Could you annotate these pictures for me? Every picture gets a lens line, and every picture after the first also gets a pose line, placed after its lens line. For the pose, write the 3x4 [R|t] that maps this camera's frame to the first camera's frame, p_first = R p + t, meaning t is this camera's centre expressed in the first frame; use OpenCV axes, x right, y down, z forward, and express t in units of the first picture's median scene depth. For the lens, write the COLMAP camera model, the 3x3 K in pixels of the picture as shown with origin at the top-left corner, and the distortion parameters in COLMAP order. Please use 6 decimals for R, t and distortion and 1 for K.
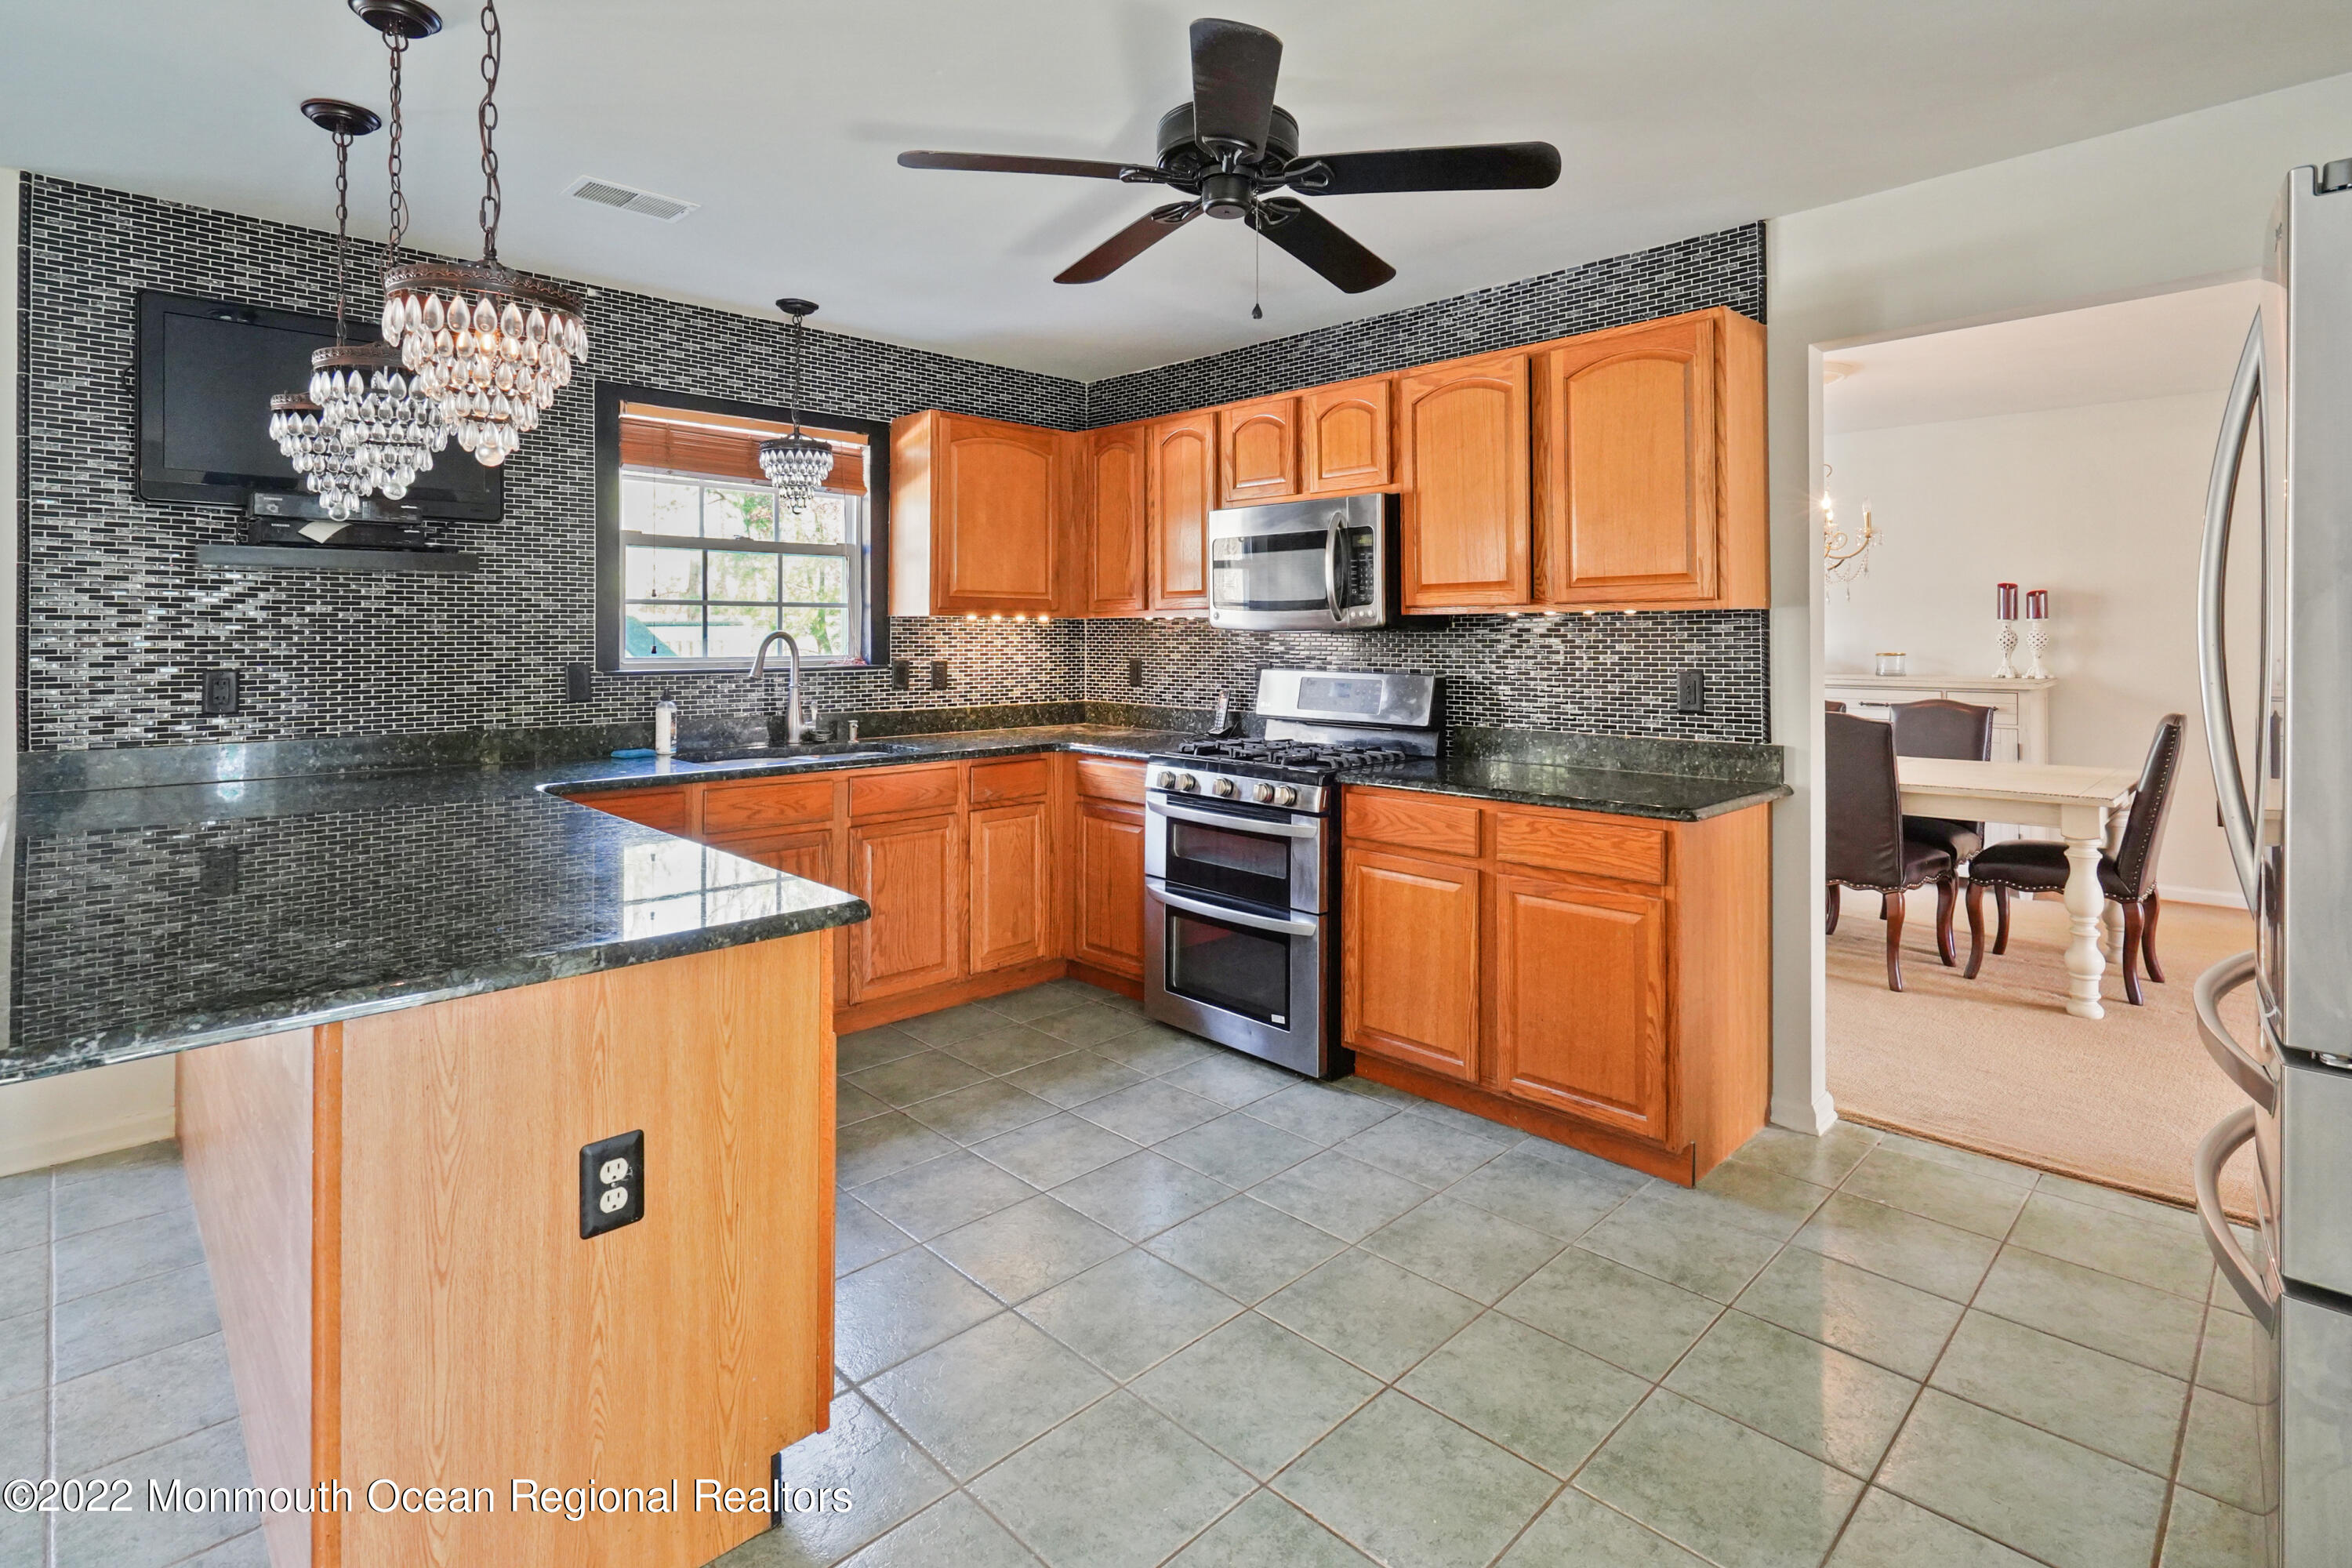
lens RADIAL K [[1156.5, 0, 1196.7], [0, 1156.5, 629.3], [0, 0, 1]] dist [-0.003395, 0.000480]
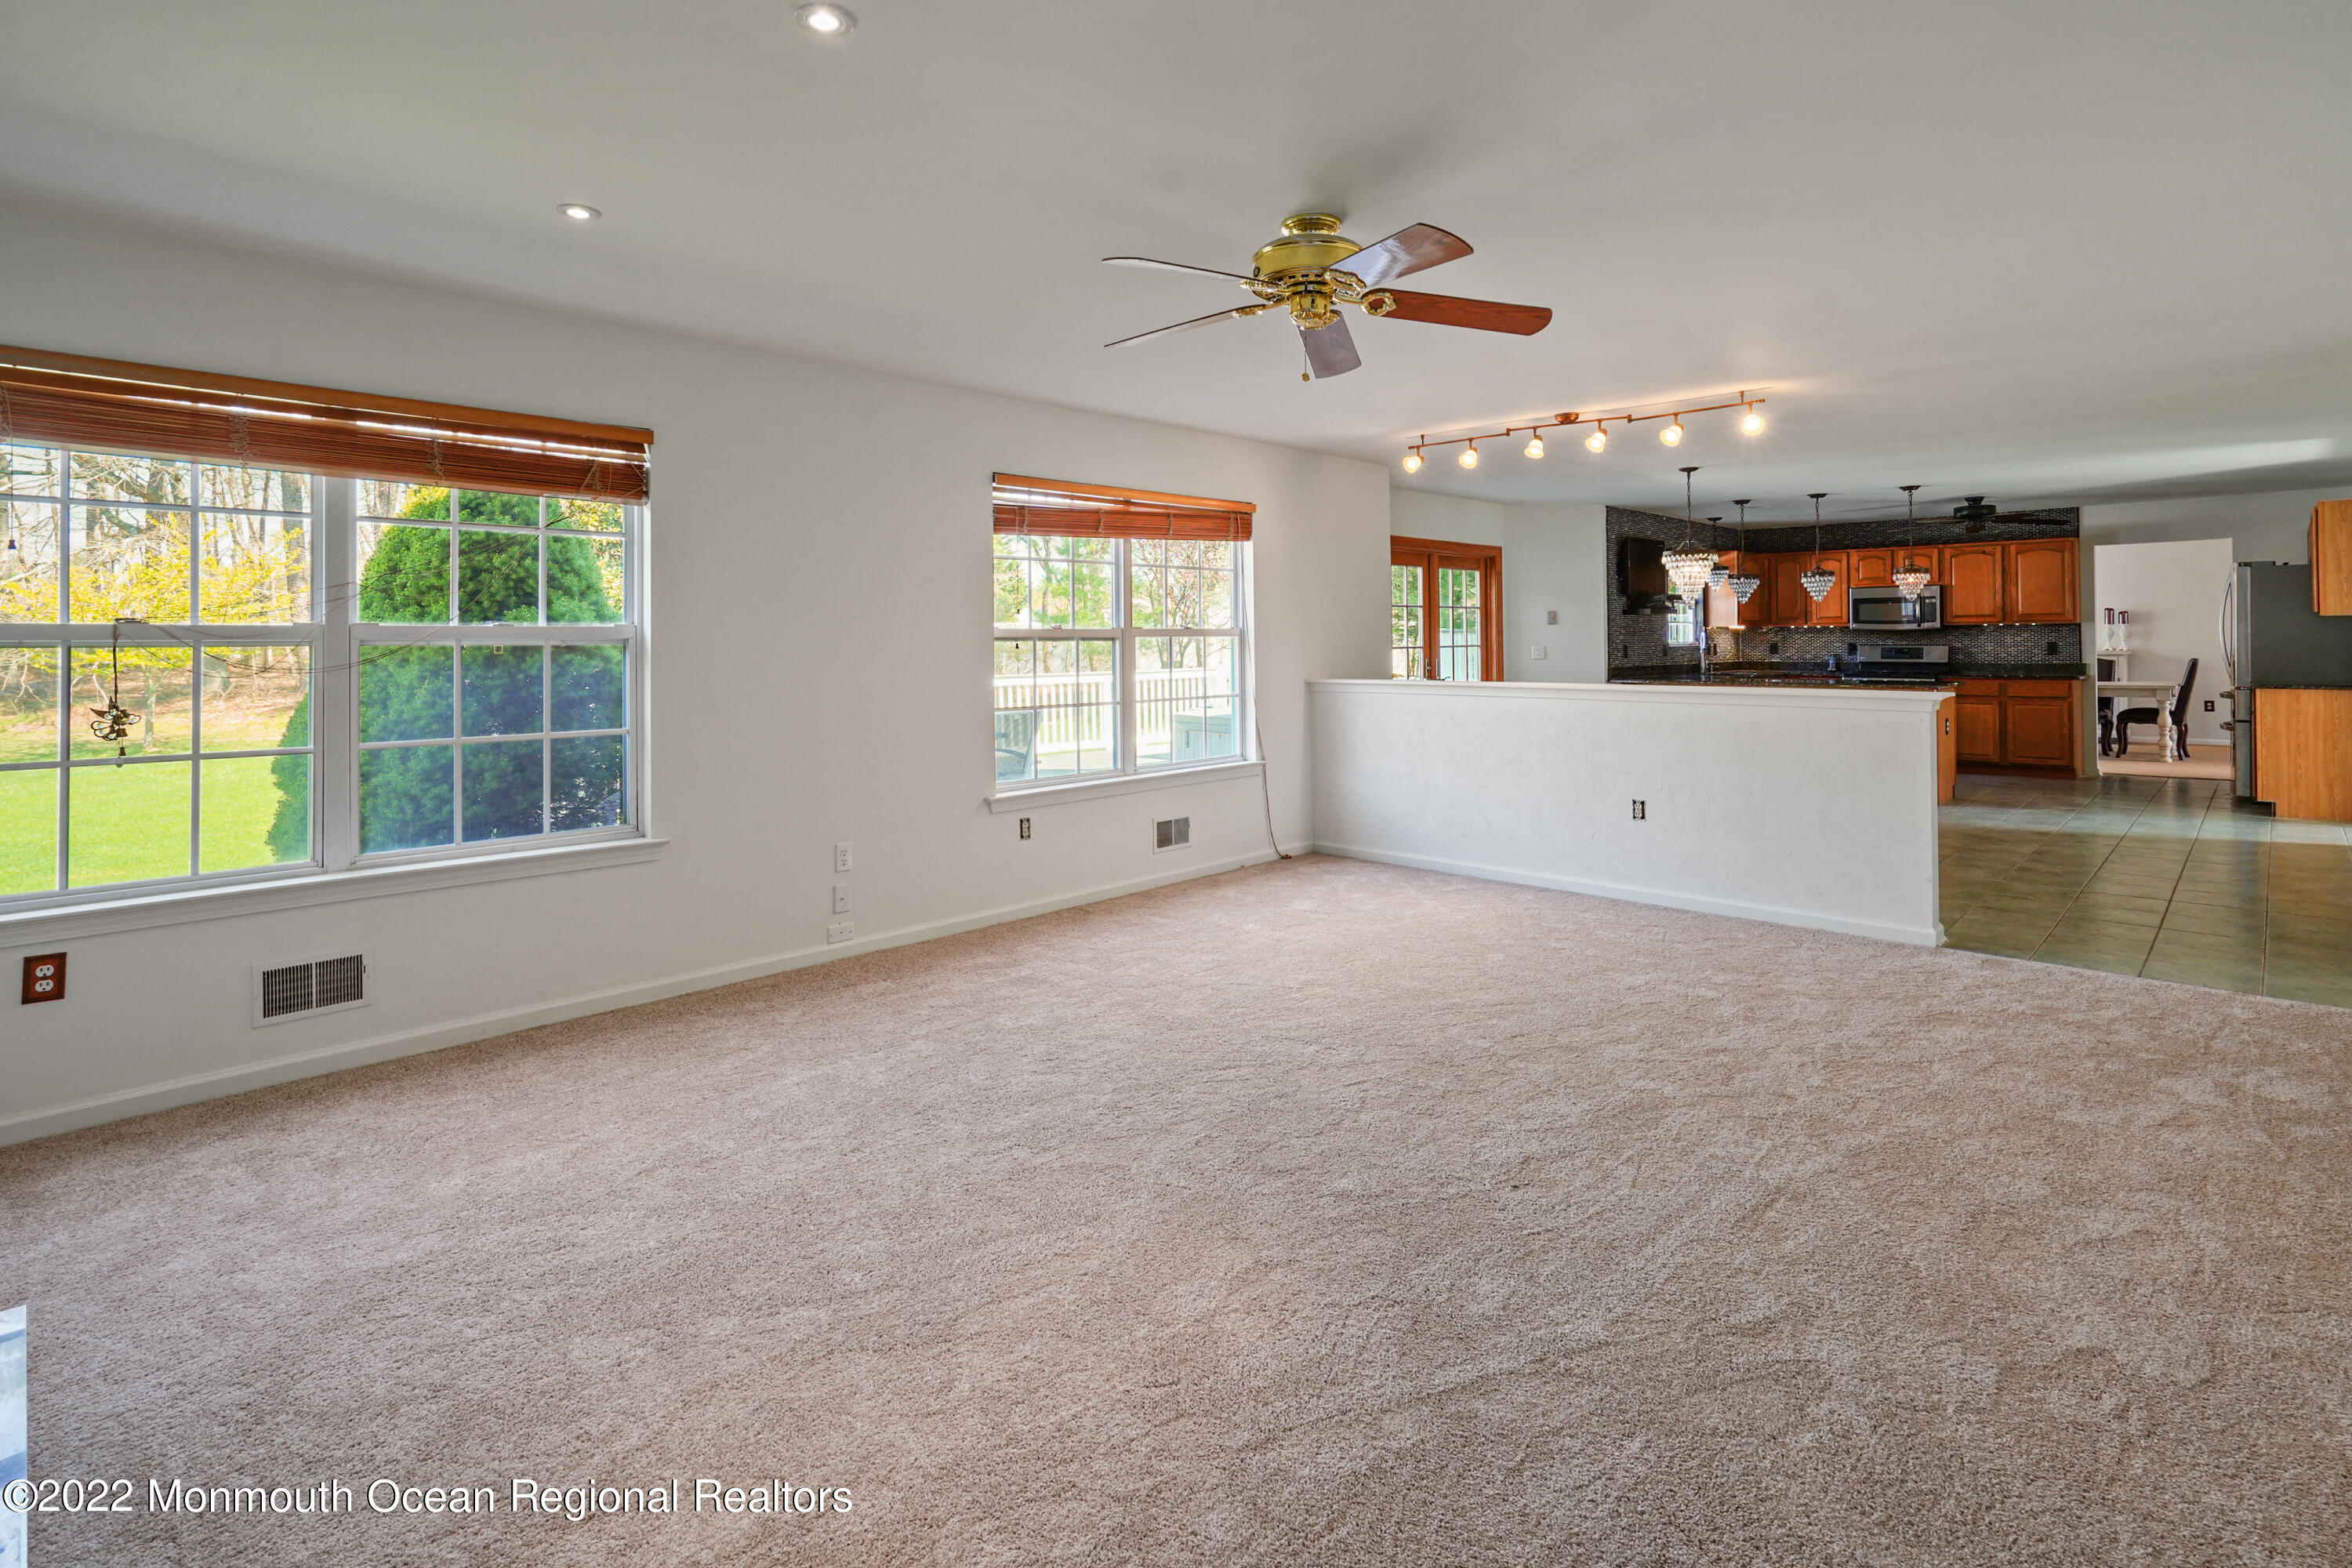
lens RADIAL K [[1160.2, 0, 1144.0], [0, 1160.2, 634.7], [0, 0, 1]] dist [0.000907, 0.000339]
pose [[0.999964, -0.007407, 0.004084, -1.980386], [0.007402, 0.999972, 0.001133, -0.006878], [-0.004093, -0.001103, 0.999991, -2.086868]]
